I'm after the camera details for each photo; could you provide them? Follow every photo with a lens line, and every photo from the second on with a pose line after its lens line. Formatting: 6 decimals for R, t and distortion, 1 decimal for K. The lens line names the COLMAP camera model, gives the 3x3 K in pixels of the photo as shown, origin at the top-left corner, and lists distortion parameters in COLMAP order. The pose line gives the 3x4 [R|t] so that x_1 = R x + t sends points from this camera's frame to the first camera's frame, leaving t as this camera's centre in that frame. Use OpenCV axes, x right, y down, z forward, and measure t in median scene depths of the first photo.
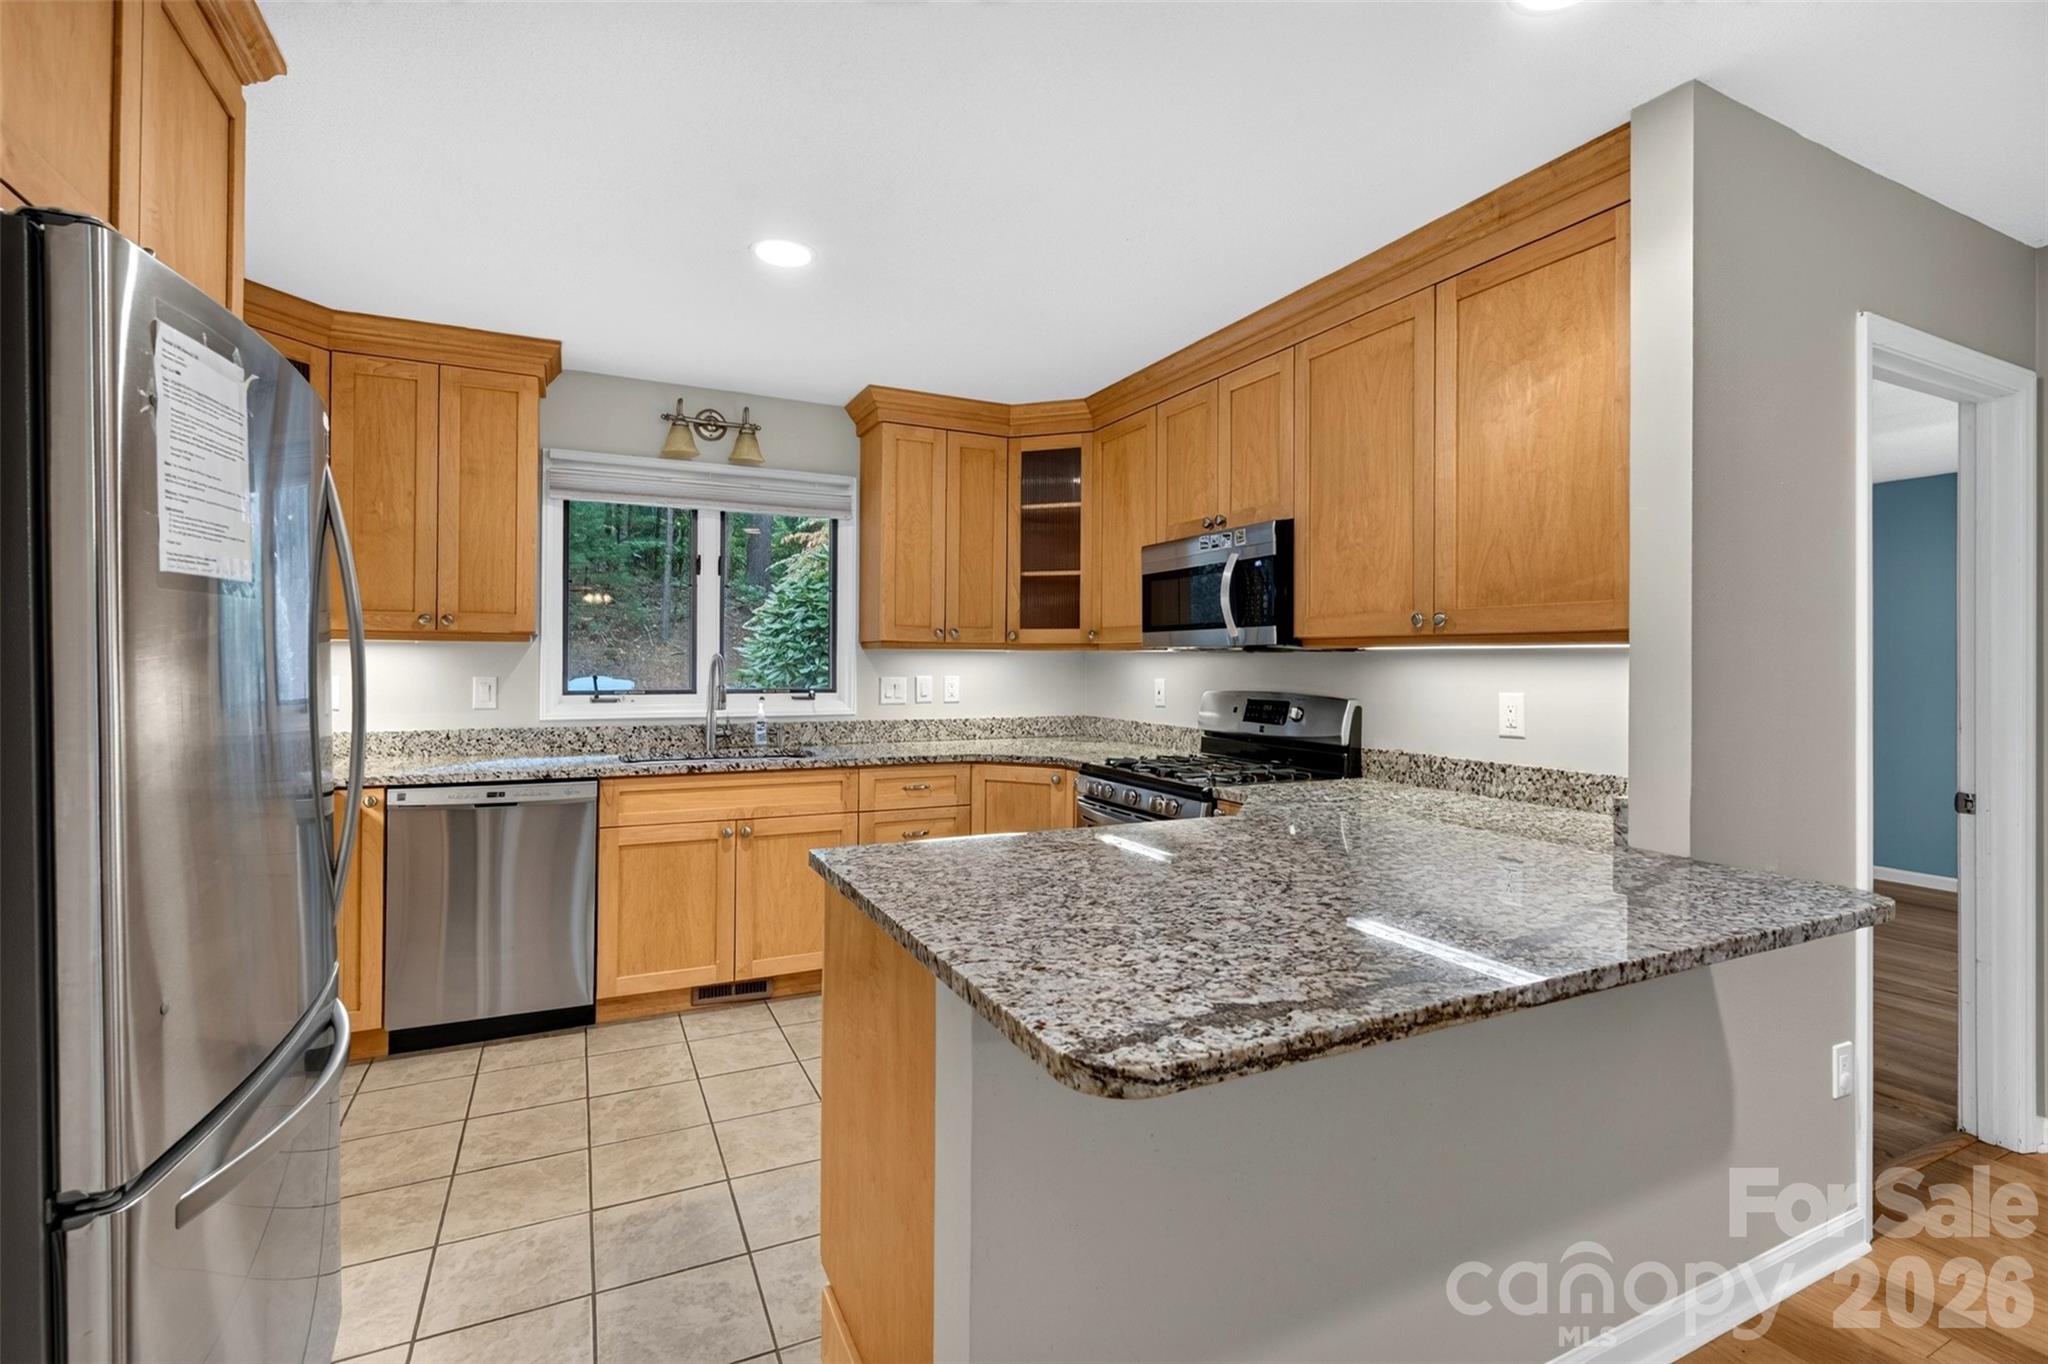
lens RADIAL K [[917.5, 0, 1017.3], [0, 917.5, 653.6], [0, 0, 1]] dist [-0.002769, 0.001404]
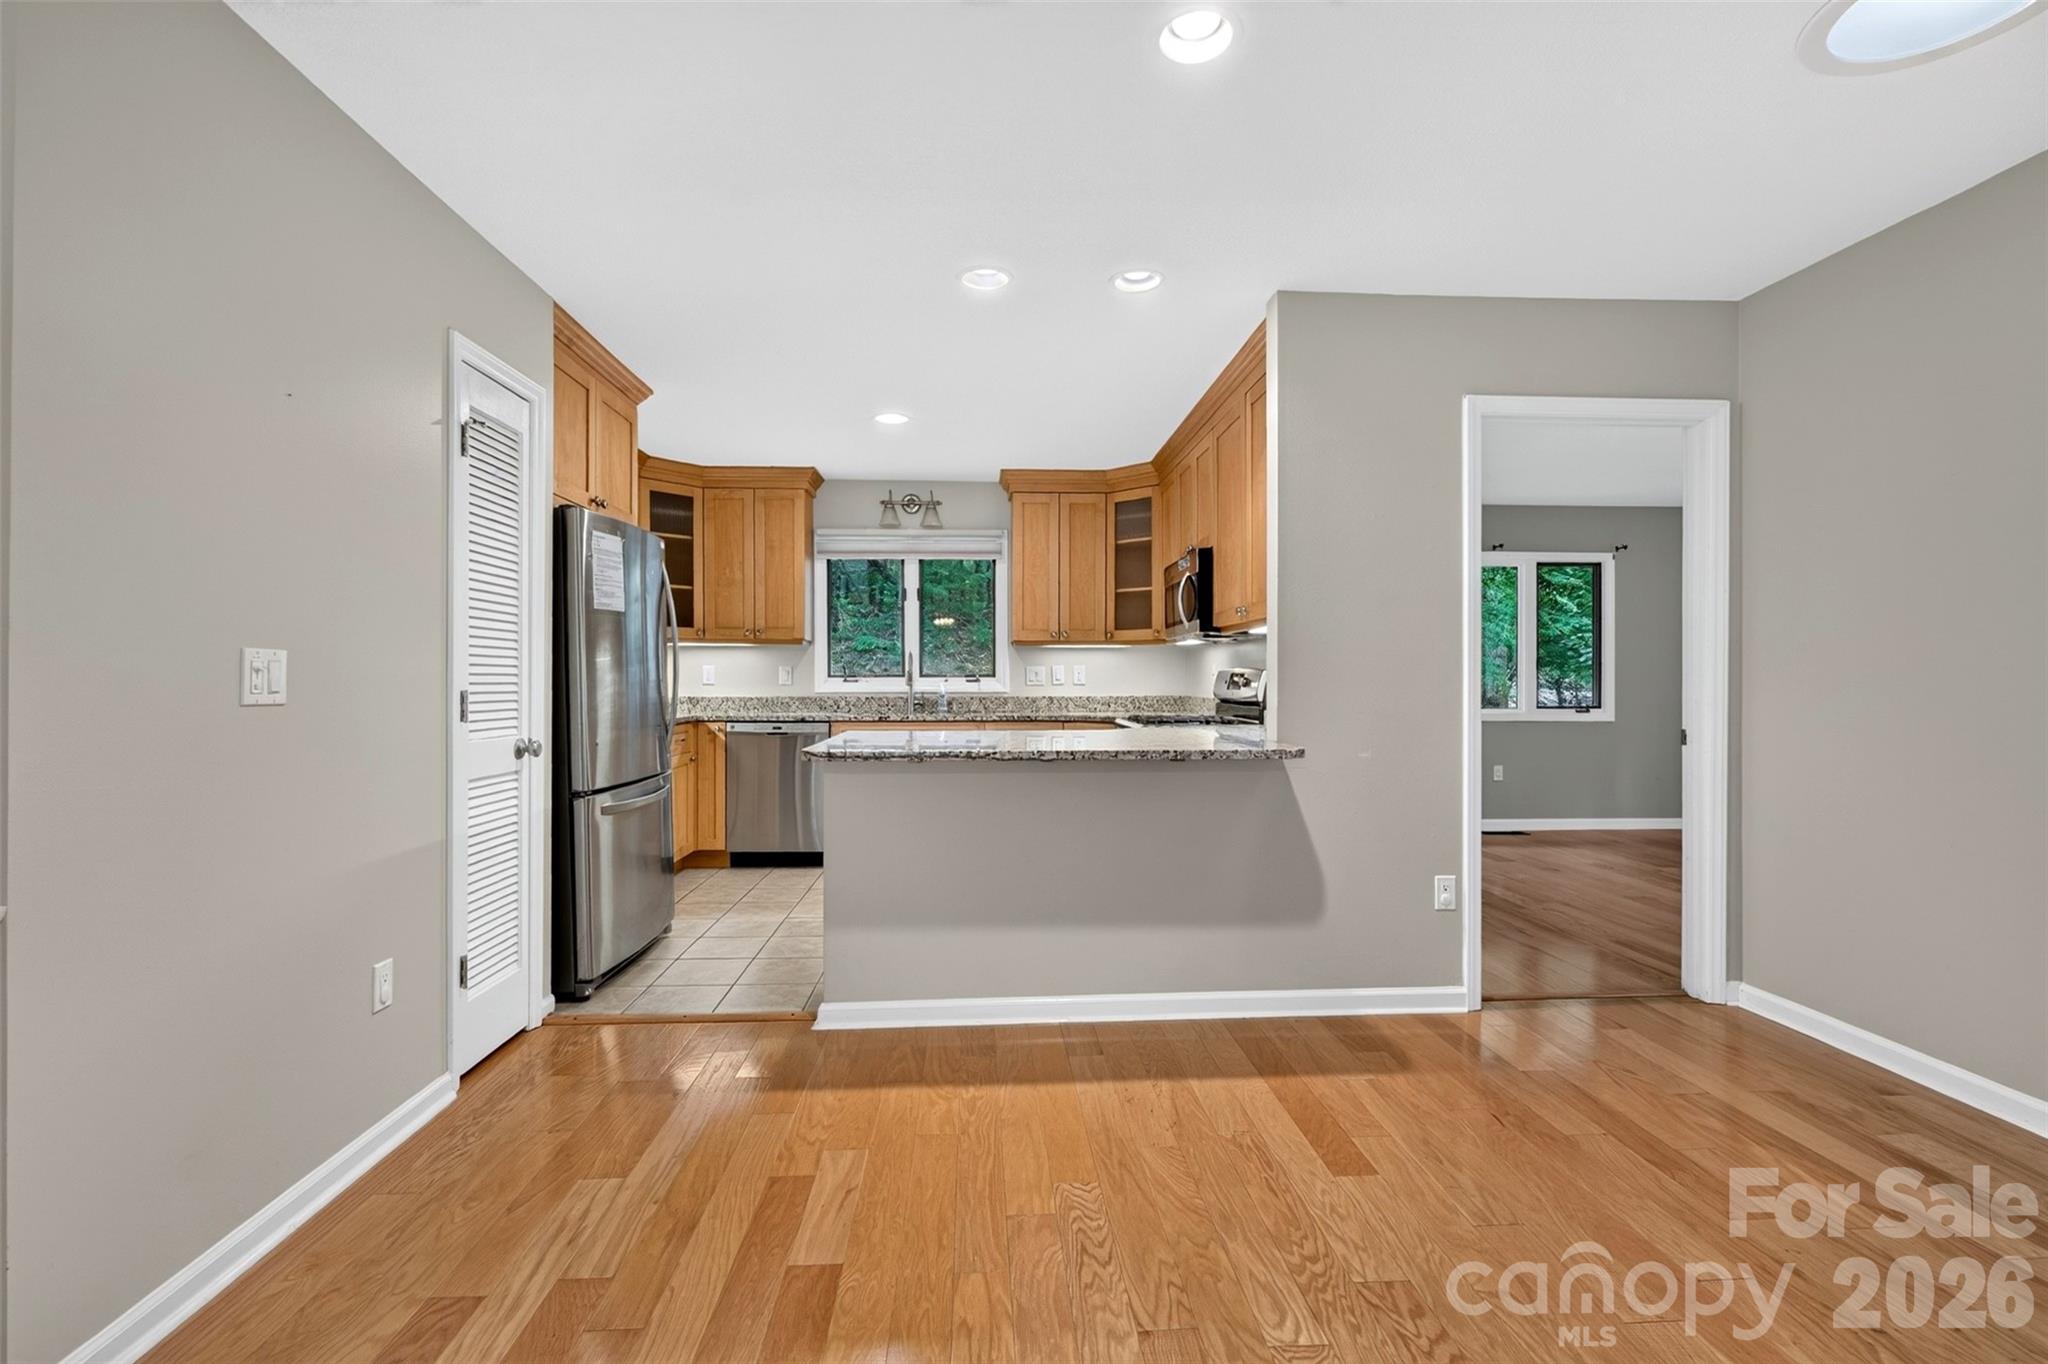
lens RADIAL K [[917.5, 0, 1023.5], [0, 917.5, 681.0], [0, 0, 1]] dist [-0.002769, 0.001404]
pose [[0.920084, -0.008227, -0.391635, 0.484063], [0.011846, 0.999907, 0.006825, 0.045071], [0.391542, -0.010918, 0.920095, -0.389056]]
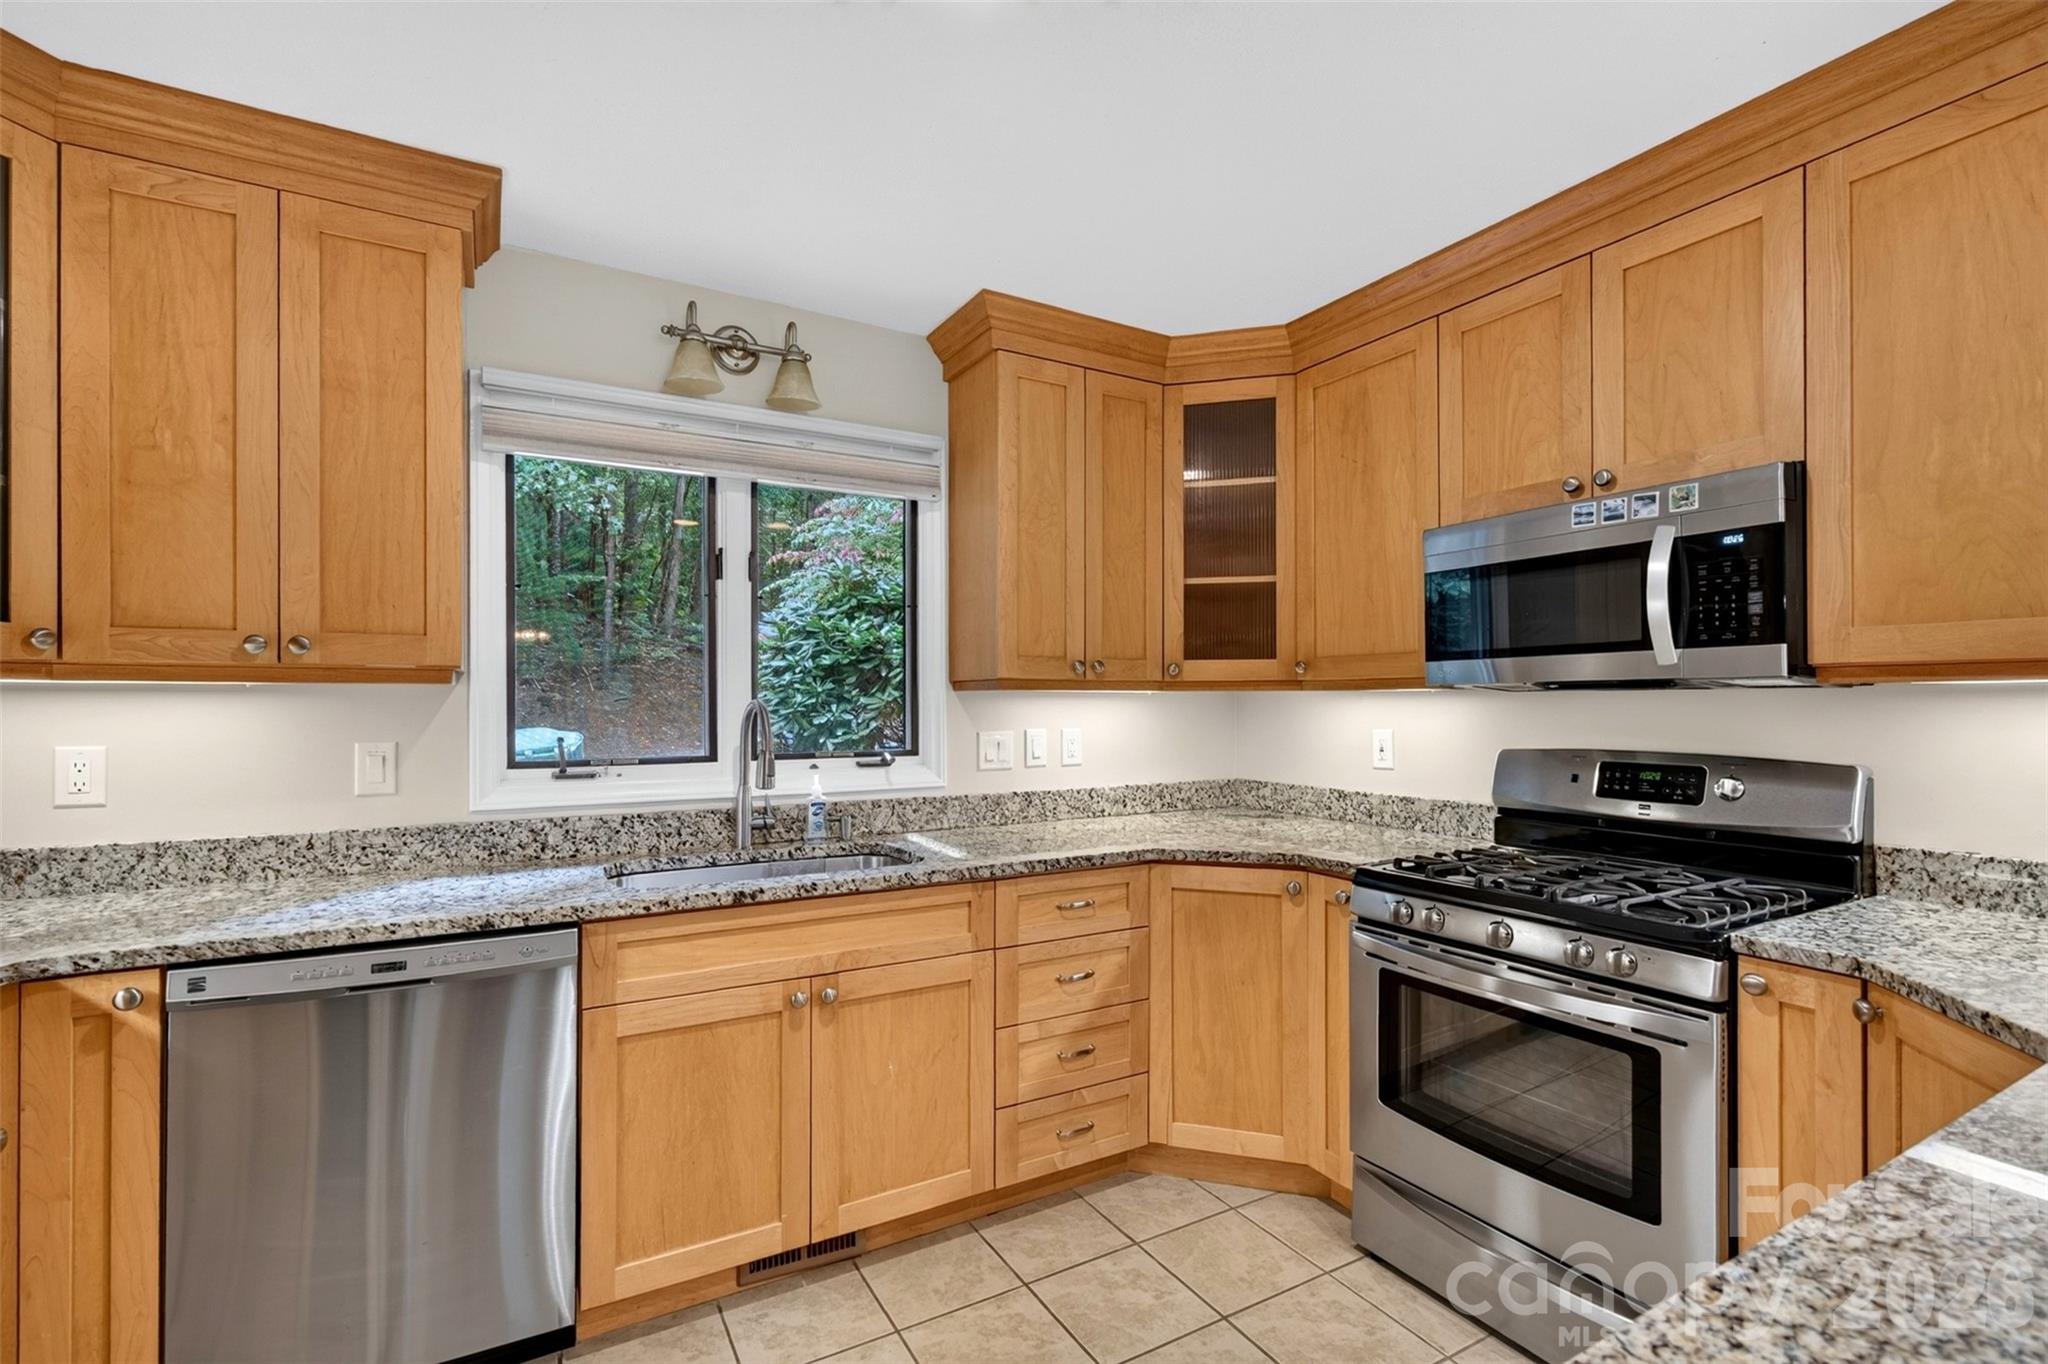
lens RADIAL K [[917.5, 0, 1019.4], [0, 917.5, 698.4], [0, 0, 1]] dist [-0.002769, 0.001404]
pose [[0.997799, -0.009091, 0.065681, -0.192713], [0.008858, 0.999953, 0.003839, -0.002084], [-0.065713, -0.003248, 0.997833, 0.362392]]
